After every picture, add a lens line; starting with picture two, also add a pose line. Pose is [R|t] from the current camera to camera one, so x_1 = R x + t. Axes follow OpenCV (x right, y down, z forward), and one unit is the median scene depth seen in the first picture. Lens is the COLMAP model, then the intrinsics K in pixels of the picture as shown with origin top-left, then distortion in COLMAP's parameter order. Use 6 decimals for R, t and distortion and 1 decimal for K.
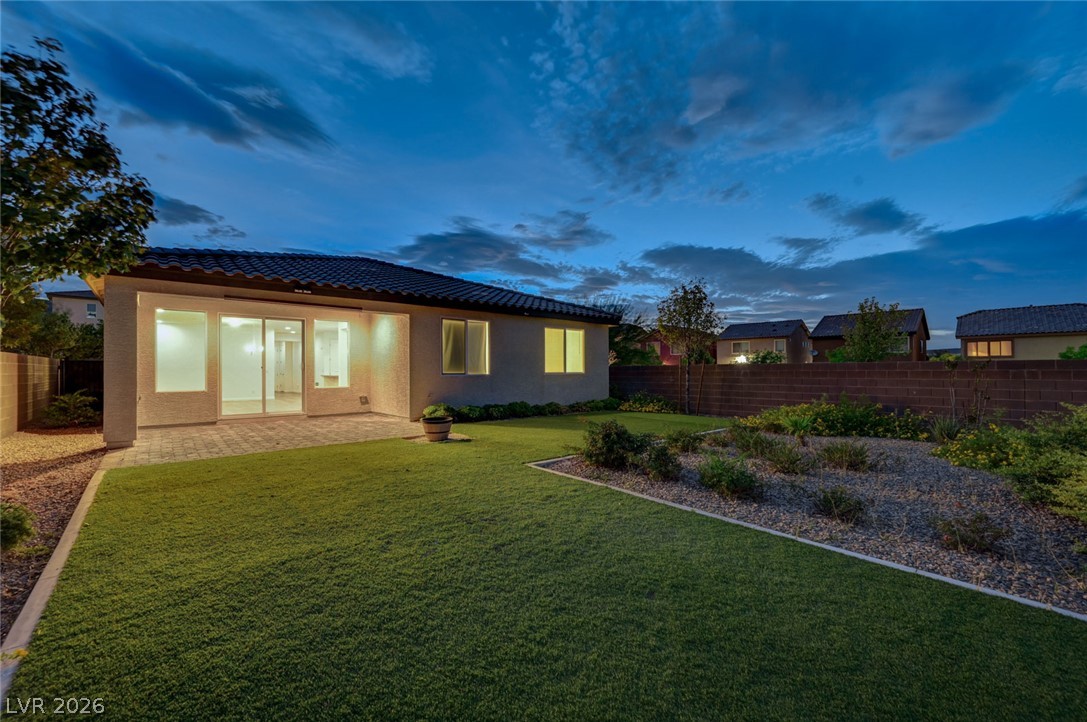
lens RADIAL K [[443.1, 0, 549.2], [0, 443.1, 370.6], [0, 0, 1]] dist [-0.000250, 0.000225]
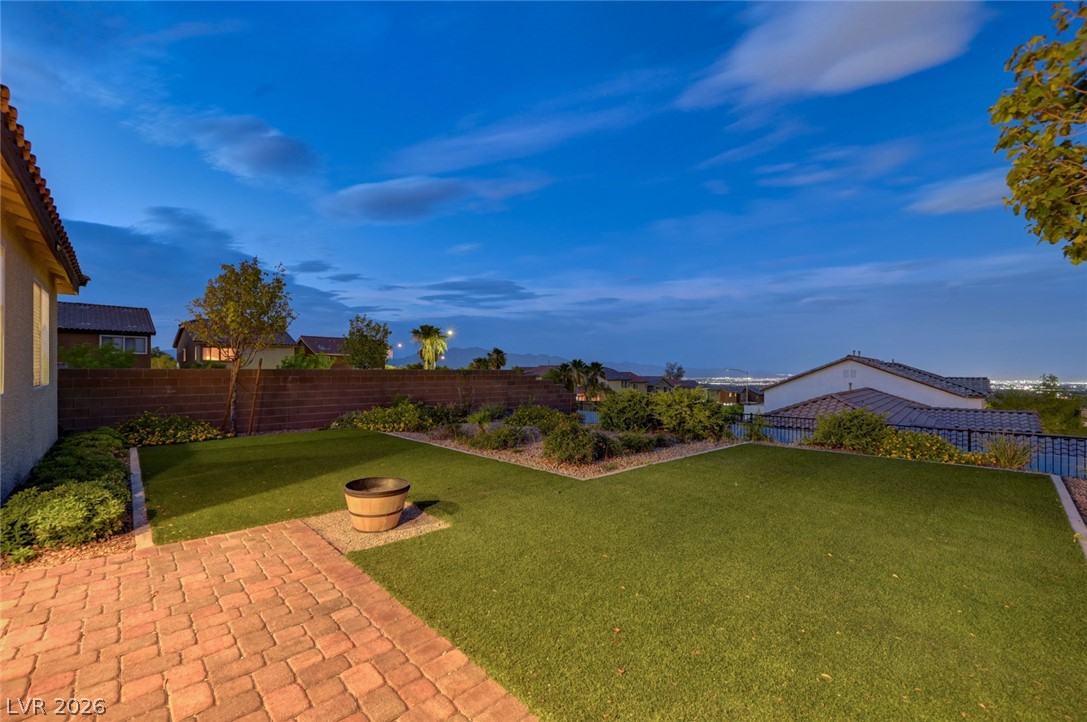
lens RADIAL K [[443.1, 0, 549.2], [0, 443.1, 370.6], [0, 0, 1]] dist [-0.000250, 0.000225]
pose [[-0.035666, 0.003981, 0.999356, -0.497561], [-0.001125, 0.999991, -0.004024, -0.009474], [-0.999363, -0.001268, -0.035661, 0.553173]]
